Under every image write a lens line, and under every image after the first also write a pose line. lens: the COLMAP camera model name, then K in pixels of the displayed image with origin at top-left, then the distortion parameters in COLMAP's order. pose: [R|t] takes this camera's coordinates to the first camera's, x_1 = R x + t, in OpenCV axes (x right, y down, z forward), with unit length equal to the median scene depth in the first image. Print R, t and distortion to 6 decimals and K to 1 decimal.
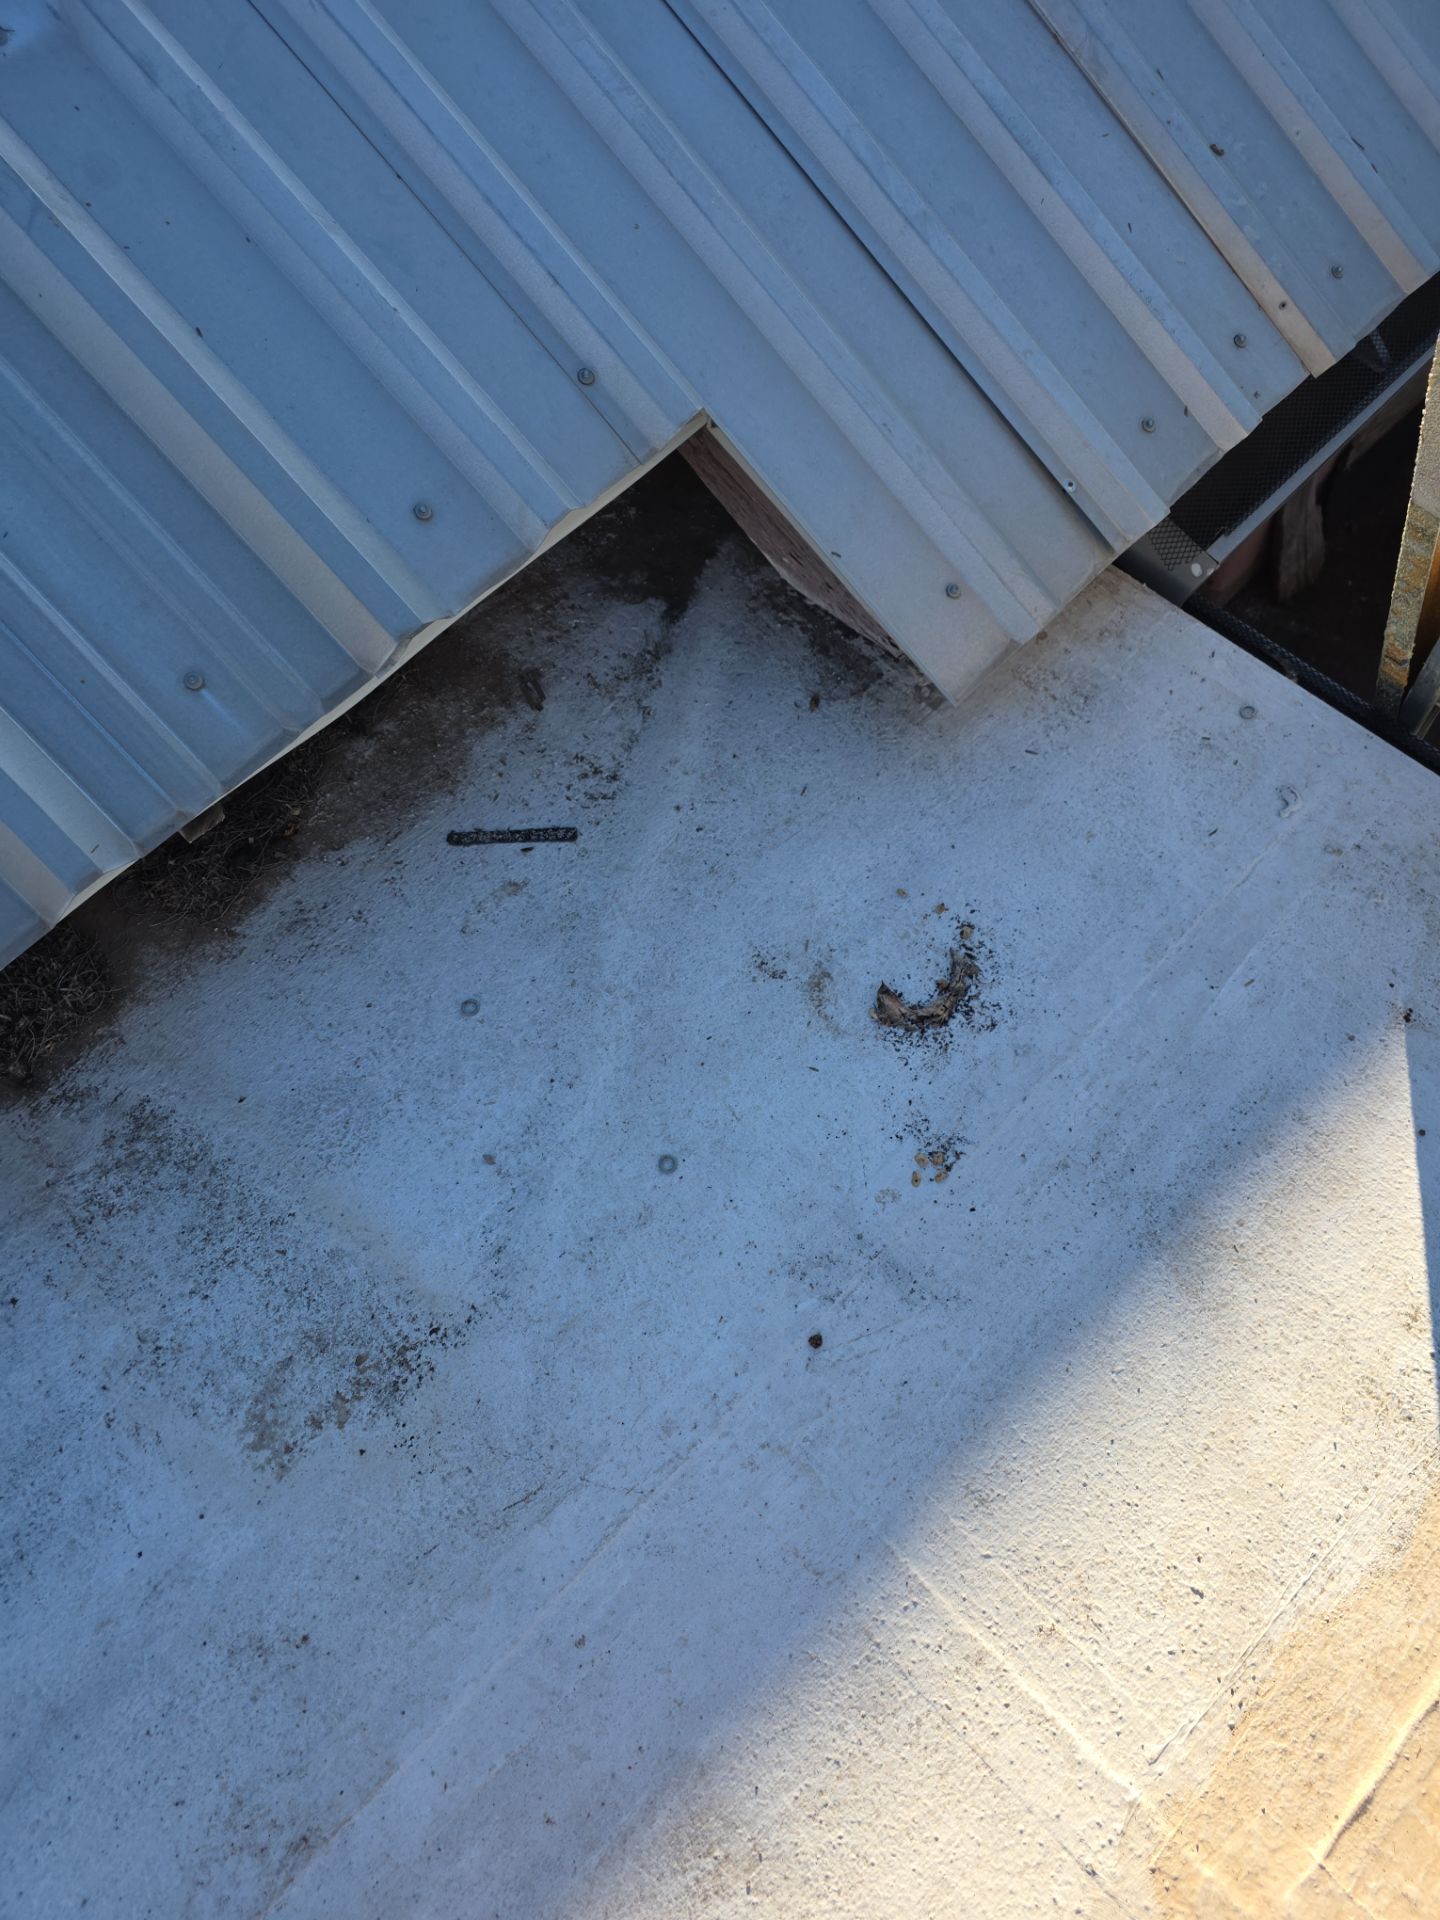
lens RADIAL K [[1400.6, 0, 737.0], [0, 1400.6, 963.9], [0, 0, 1]] dist [0.054029, -0.050016]
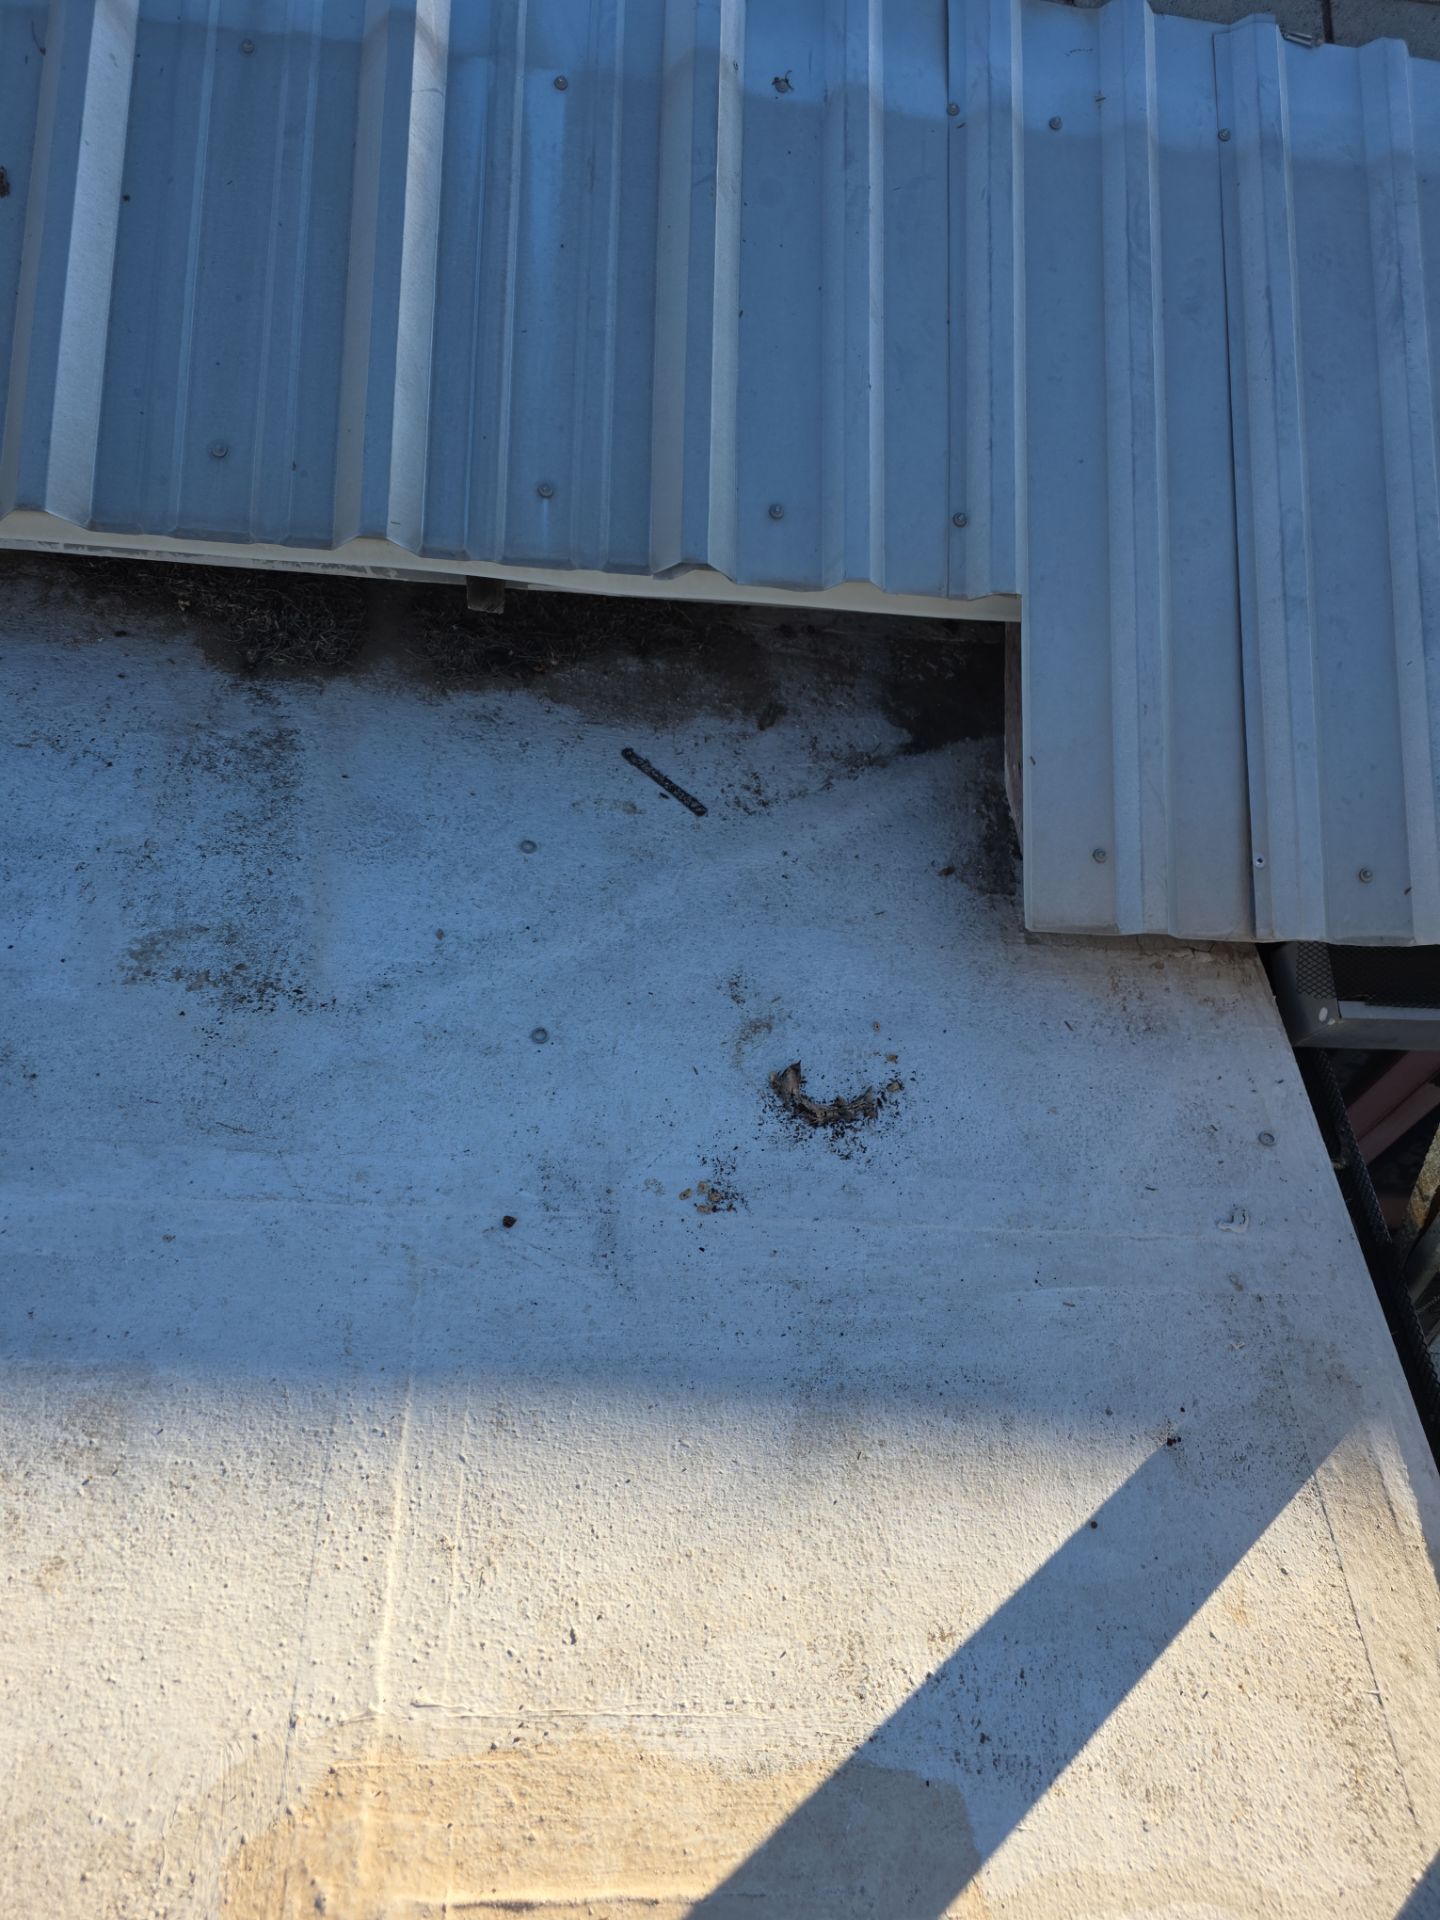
lens RADIAL K [[1379.8, 0, 666.6], [0, 1379.8, 909.4], [0, 0, 1]] dist [0.056830, -0.046215]
pose [[0.705435, 0.638162, -0.308399, 0.309155], [-0.692222, 0.713809, -0.106328, 0.123501], [0.152283, 0.288488, 0.945296, -0.054163]]
